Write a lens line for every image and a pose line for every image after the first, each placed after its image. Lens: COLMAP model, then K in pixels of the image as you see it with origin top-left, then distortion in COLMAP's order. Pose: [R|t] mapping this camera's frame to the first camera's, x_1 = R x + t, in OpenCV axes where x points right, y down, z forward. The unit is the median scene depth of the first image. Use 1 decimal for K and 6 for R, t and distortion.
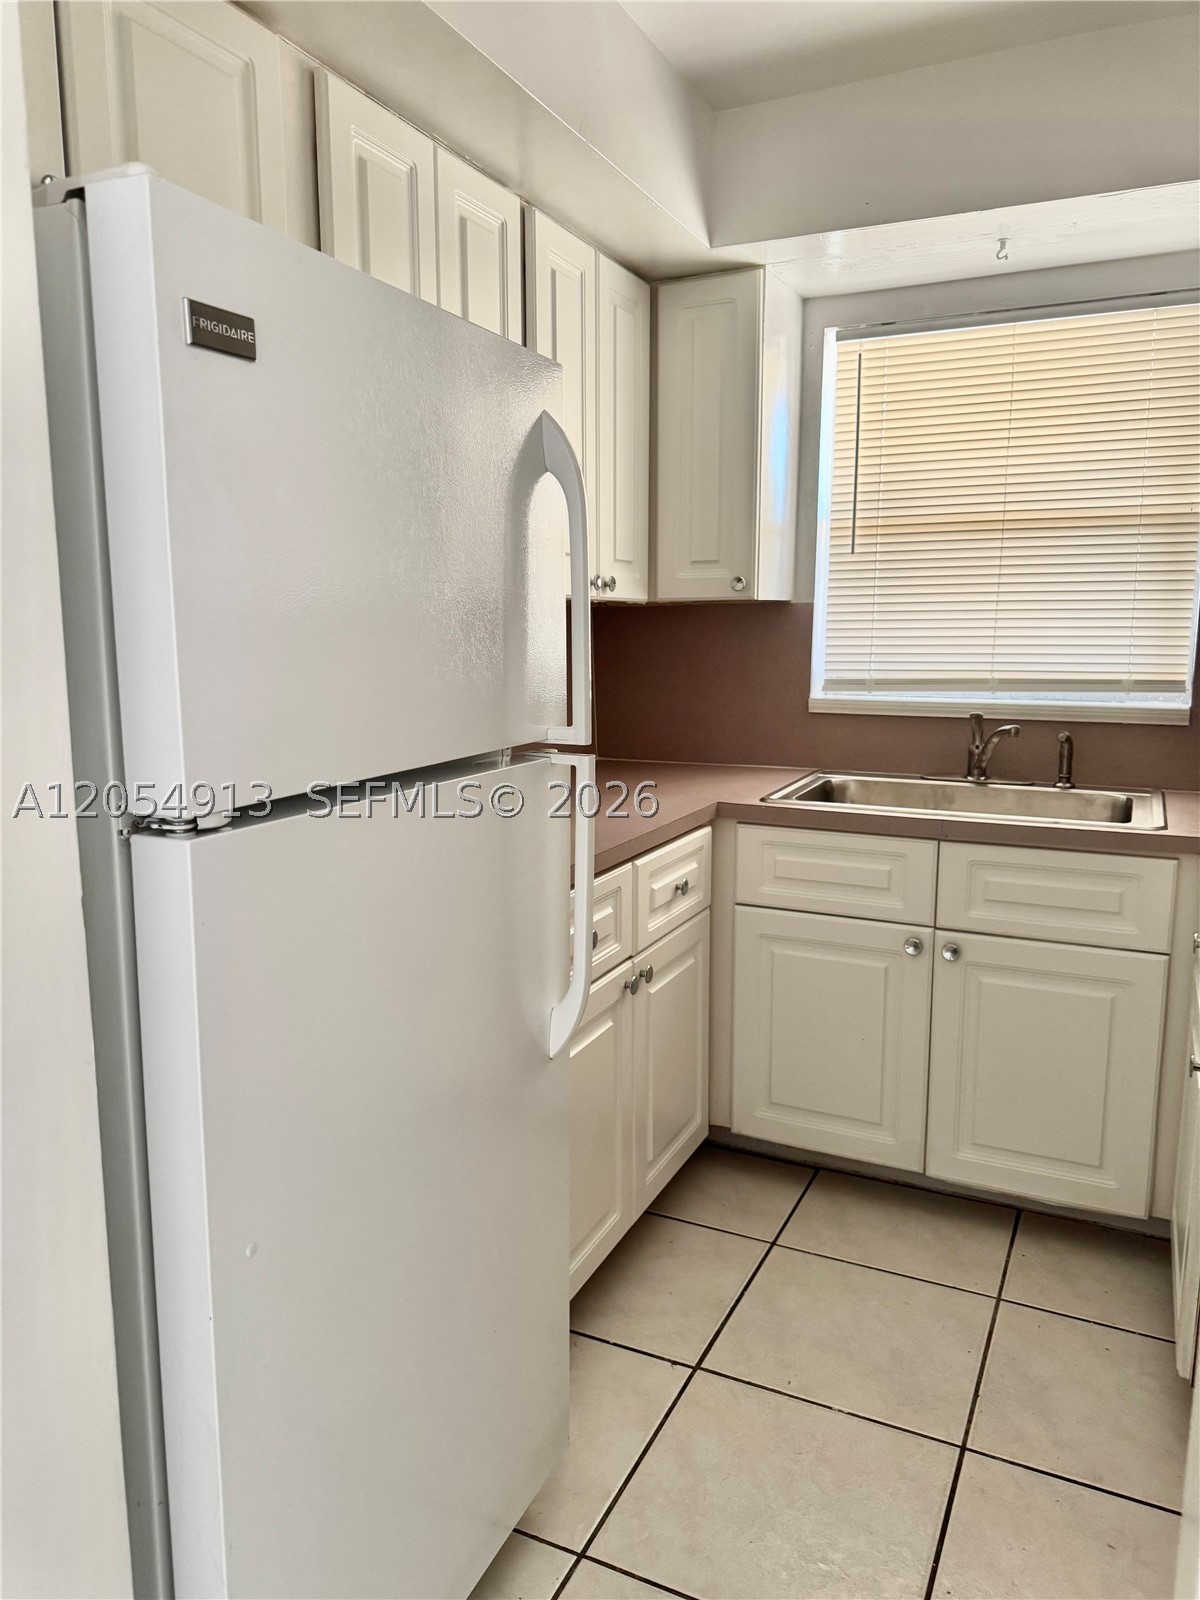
lens RADIAL K [[1138.3, 0, 600.0], [0, 1138.3, 800.0], [0, 0, 1]] dist [0.076030, -0.098395]
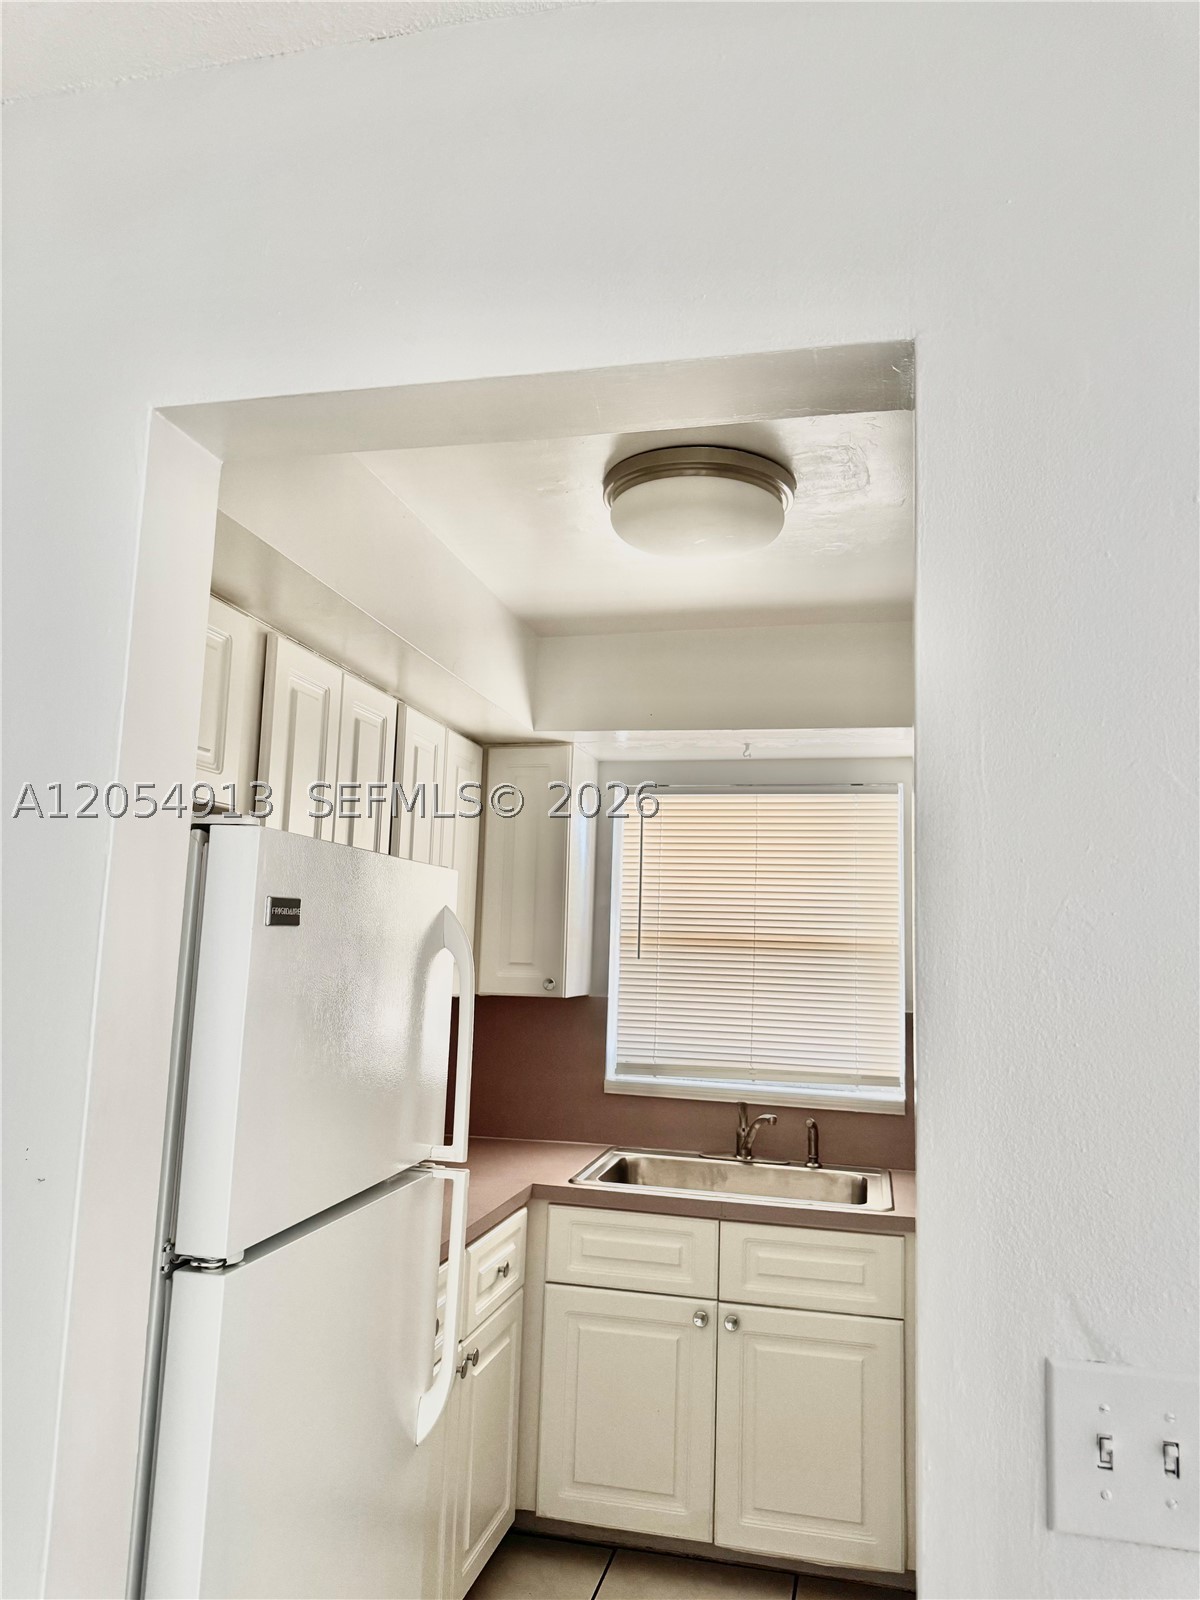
lens RADIAL K [[1134.0, 0, 605.8], [0, 1134.0, 793.7], [0, 0, 1]] dist [0.090714, -0.135015]
pose [[0.976683, 0.060941, 0.205855, -0.085065], [0.000600, 0.958086, -0.286480, -0.044969], [-0.214685, 0.279924, 0.935710, -0.198547]]
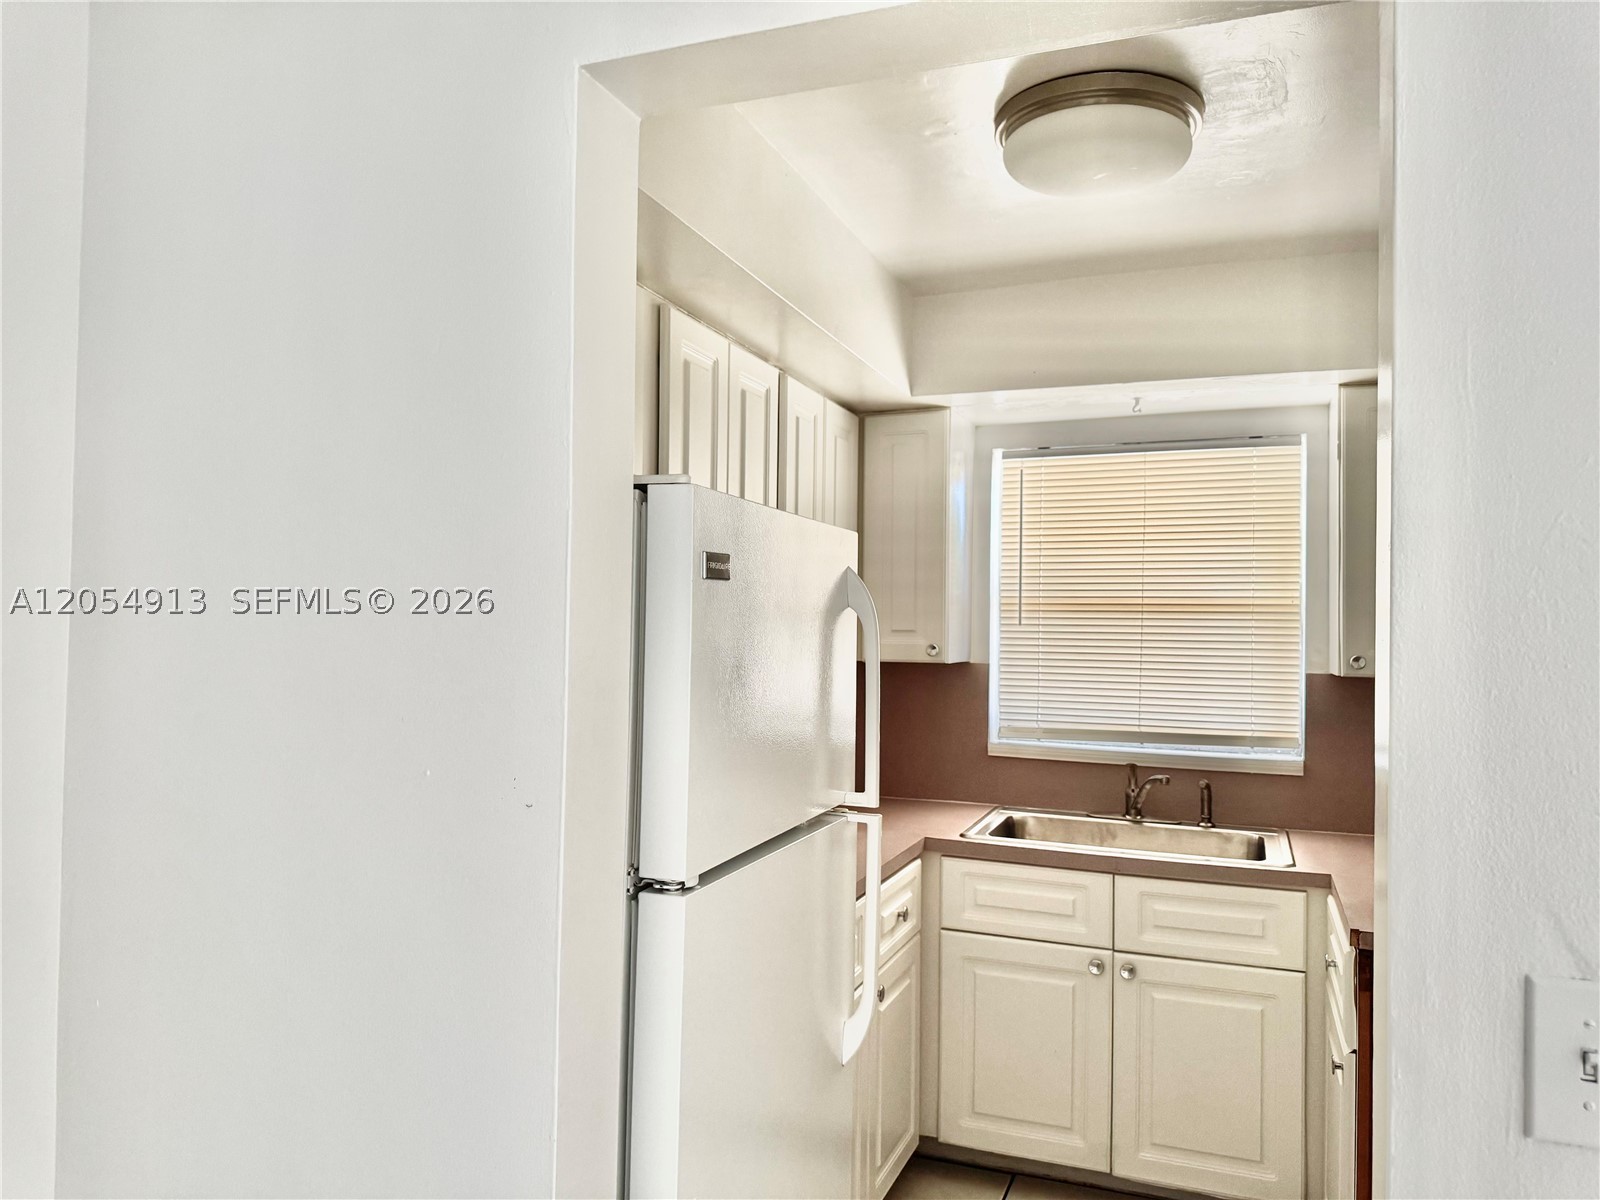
lens RADIAL K [[1138.3, 0, 805.0], [0, 1138.3, 595.9], [0, 0, 1]] dist [0.076030, -0.098395]
pose [[0.996689, 0.018062, 0.079282, -0.120423], [-0.003249, 0.983085, -0.183122, -0.028343], [-0.081249, 0.182258, 0.979888, -0.197058]]
